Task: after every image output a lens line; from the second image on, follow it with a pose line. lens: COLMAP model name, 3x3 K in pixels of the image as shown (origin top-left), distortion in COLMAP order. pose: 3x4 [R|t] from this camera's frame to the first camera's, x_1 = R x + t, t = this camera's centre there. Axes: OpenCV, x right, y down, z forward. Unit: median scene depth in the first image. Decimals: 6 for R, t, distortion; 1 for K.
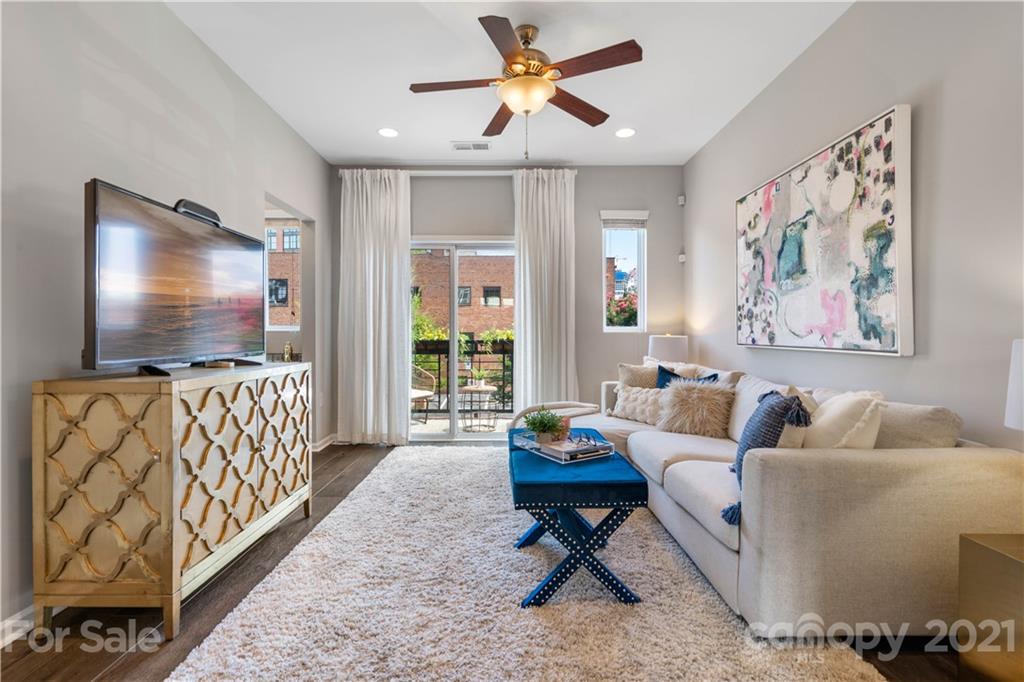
lens RADIAL K [[469.8, 0, 512.0], [0, 469.8, 341.0], [0, 0, 1]] dist [-0.004837, -0.000300]
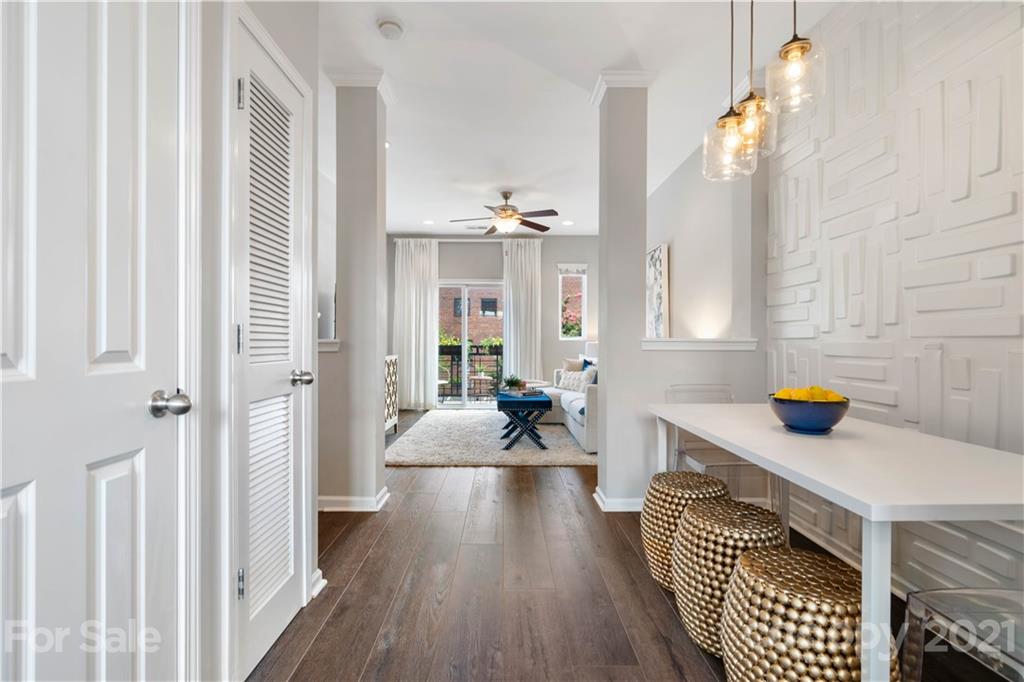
lens RADIAL K [[469.8, 0, 512.0], [0, 469.8, 341.0], [0, 0, 1]] dist [-0.004837, -0.000300]
pose [[0.999974, 0.003567, 0.006210, 0.042956], [-0.003464, 0.999857, -0.016557, 0.018663], [-0.006268, 0.016535, 0.999844, -1.015918]]
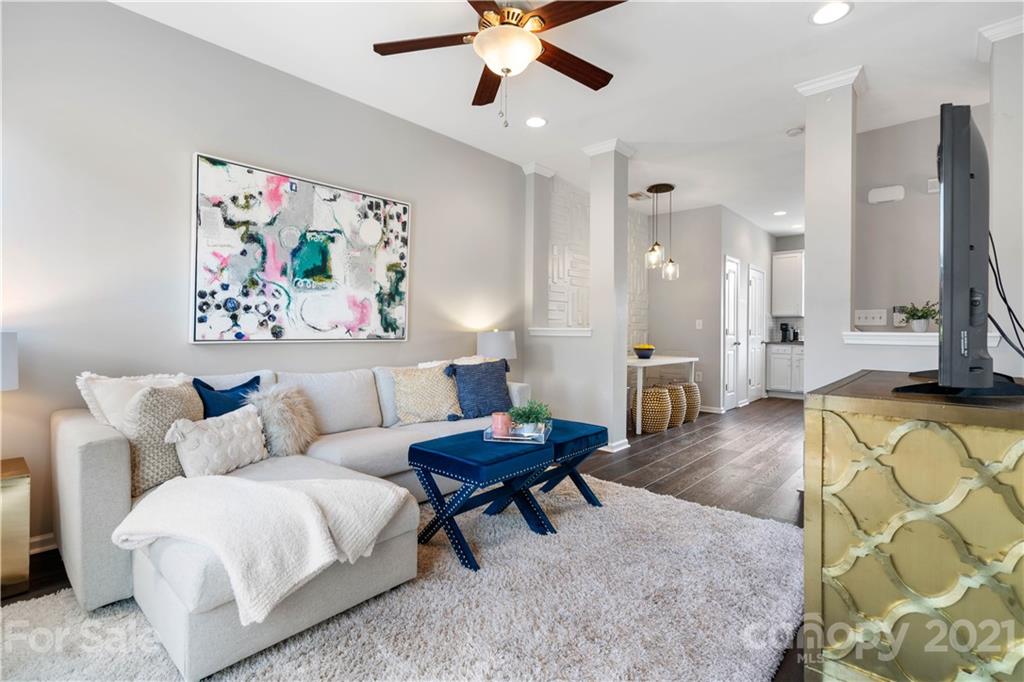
lens RADIAL K [[469.8, 0, 512.0], [0, 469.8, 341.0], [0, 0, 1]] dist [-0.004837, -0.000300]
pose [[-0.730822, -0.011837, 0.682466, -0.520203], [0.009866, 0.999562, 0.027902, -0.011083], [-0.682497, 0.027125, -0.730385, 1.487177]]
